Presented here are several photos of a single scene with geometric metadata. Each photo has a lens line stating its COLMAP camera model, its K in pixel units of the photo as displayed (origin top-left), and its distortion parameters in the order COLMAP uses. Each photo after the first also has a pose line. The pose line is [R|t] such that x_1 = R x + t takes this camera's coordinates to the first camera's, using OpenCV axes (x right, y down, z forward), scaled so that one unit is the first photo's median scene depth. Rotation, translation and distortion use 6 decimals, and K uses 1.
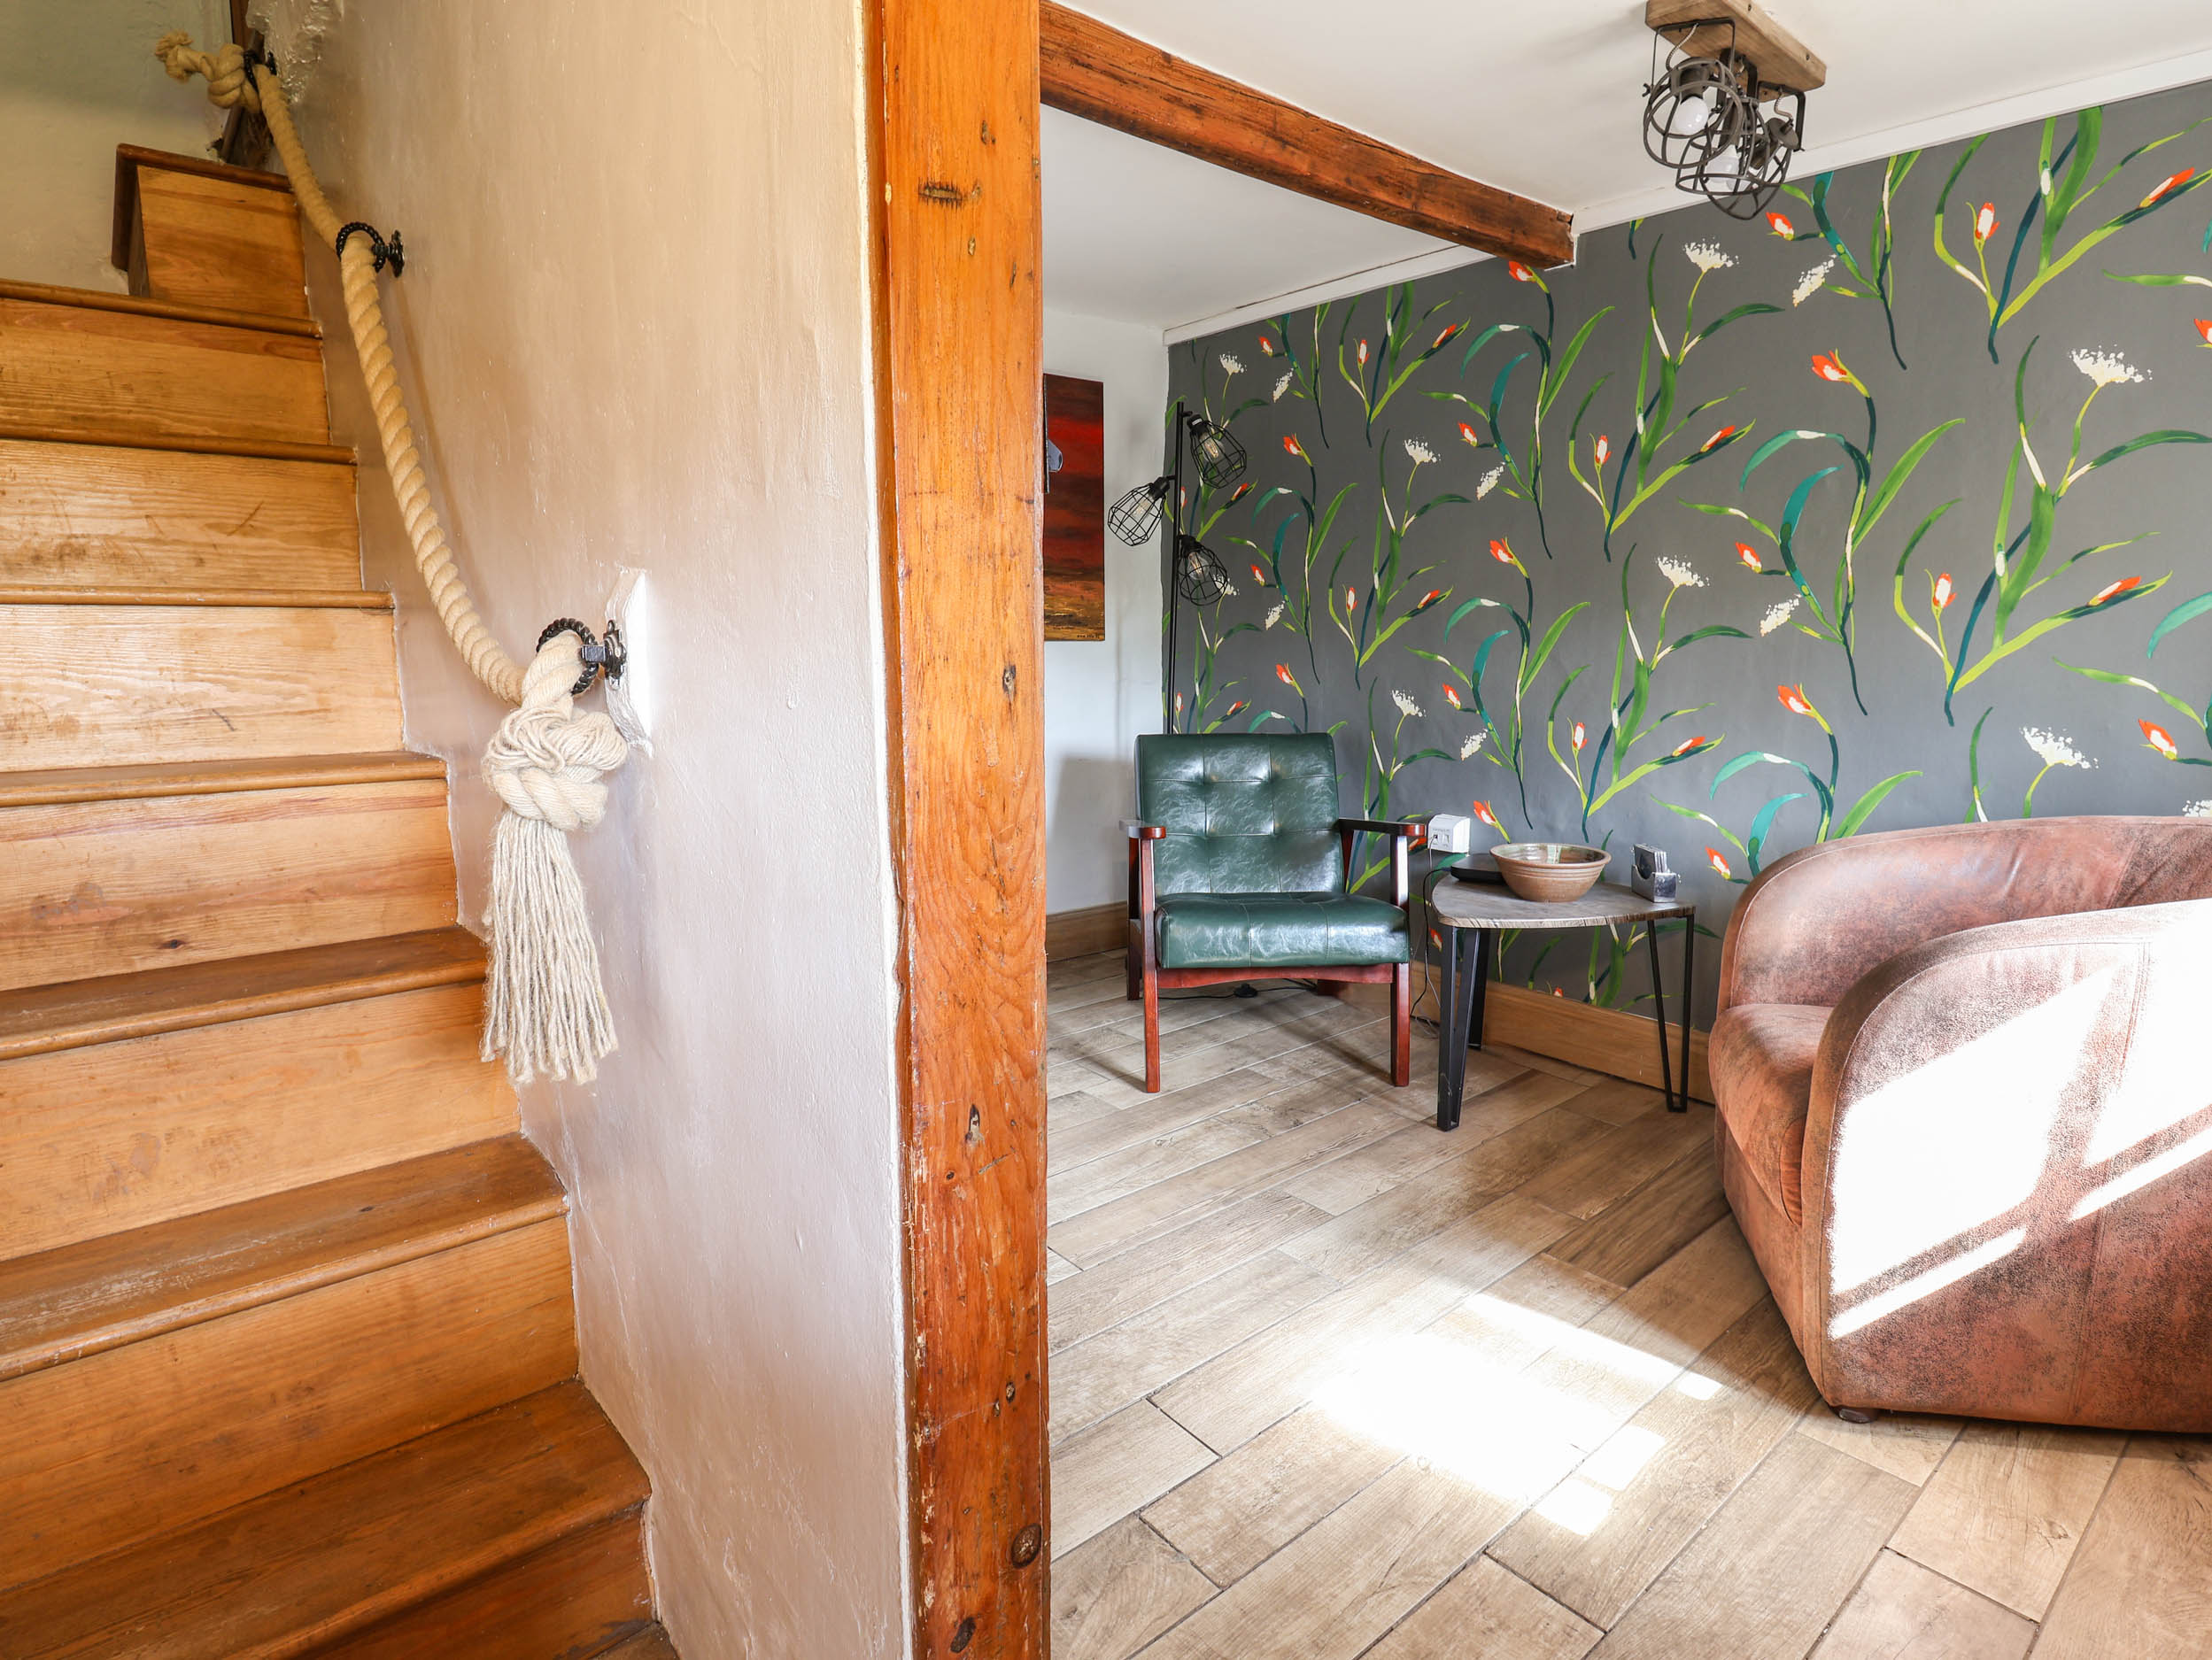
lens RADIAL K [[1202.0, 0, 1113.6], [0, 1202.0, 817.8], [0, 0, 1]] dist [0.000697, -0.012671]
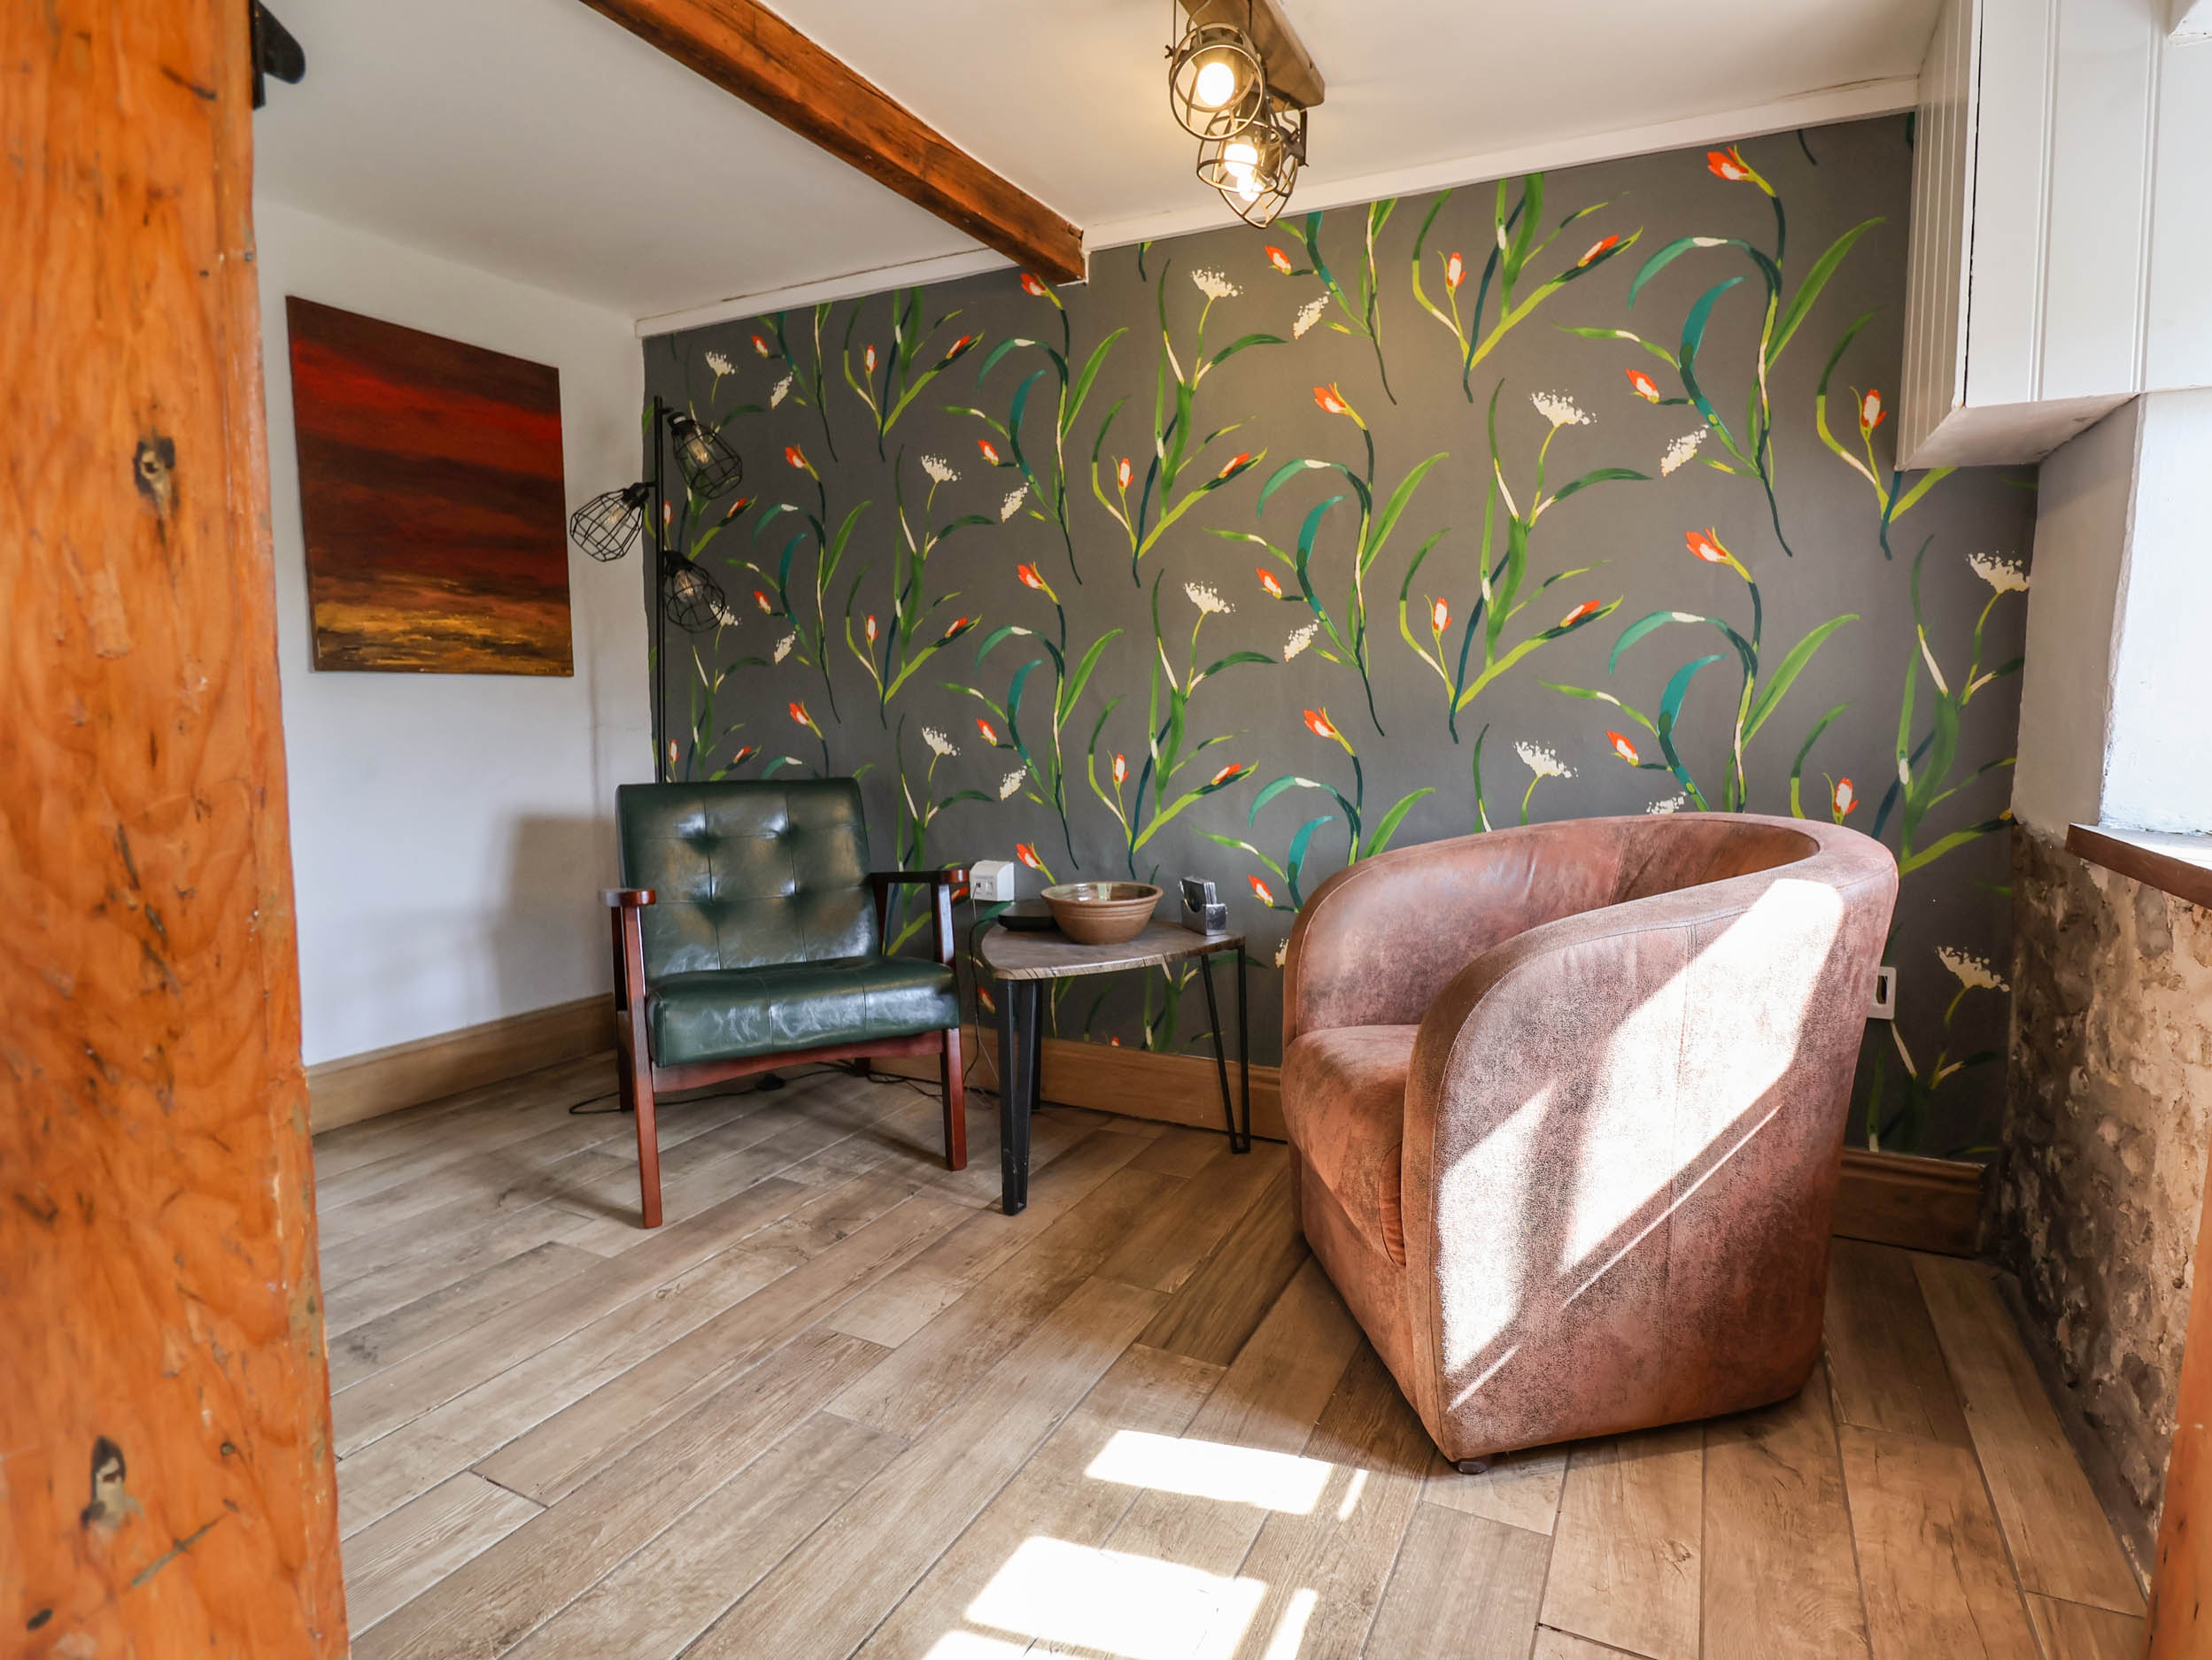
lens RADIAL K [[1202.0, 0, 1139.7], [0, 1202.0, 816.7], [0, 0, 1]] dist [0.000697, -0.012671]
pose [[0.915404, -0.038026, 0.400735, 0.023084], [0.062316, 0.996913, -0.047752, 0.020477], [-0.397683, 0.068685, 0.914949, 0.156220]]
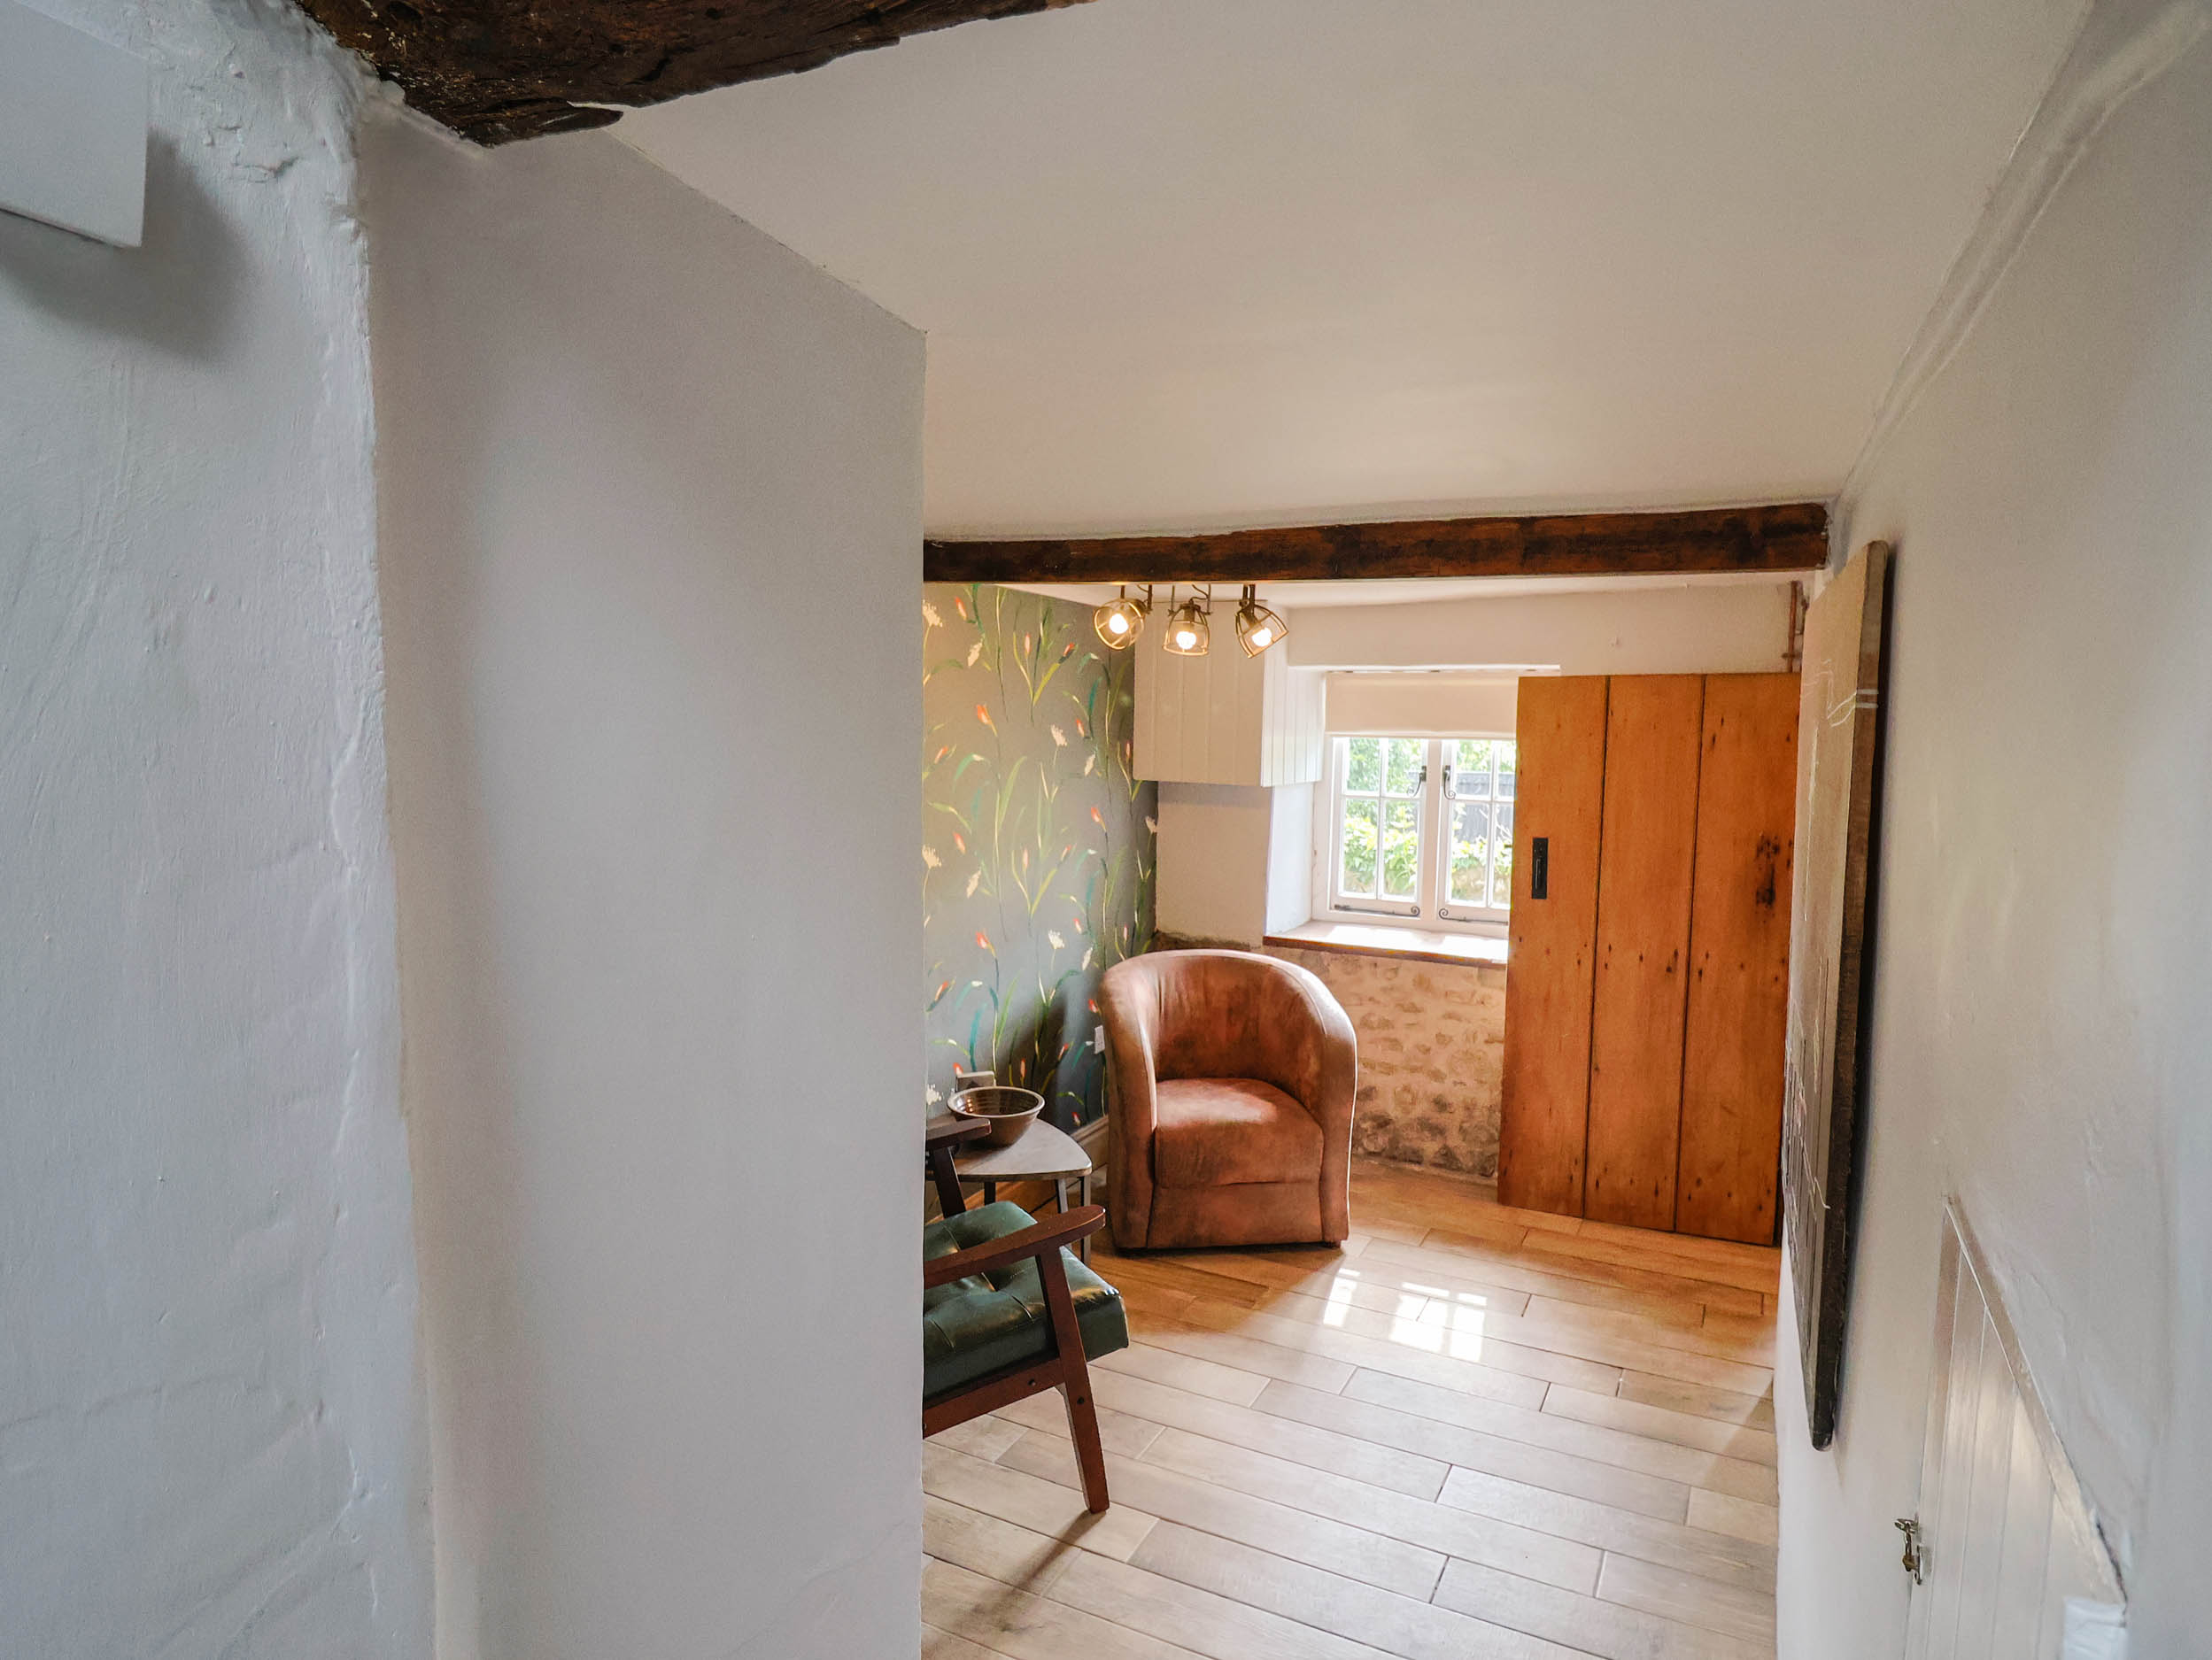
lens RADIAL K [[1282.5, 0, 1113.5], [0, 1282.5, 825.3], [0, 0, 1]] dist [0.004661, -0.015567]
pose [[-0.405321, -0.083121, 0.910388, -0.947285], [0.127717, 0.980943, 0.146425, -0.475943], [-0.905209, 0.175621, -0.386981, 1.565307]]
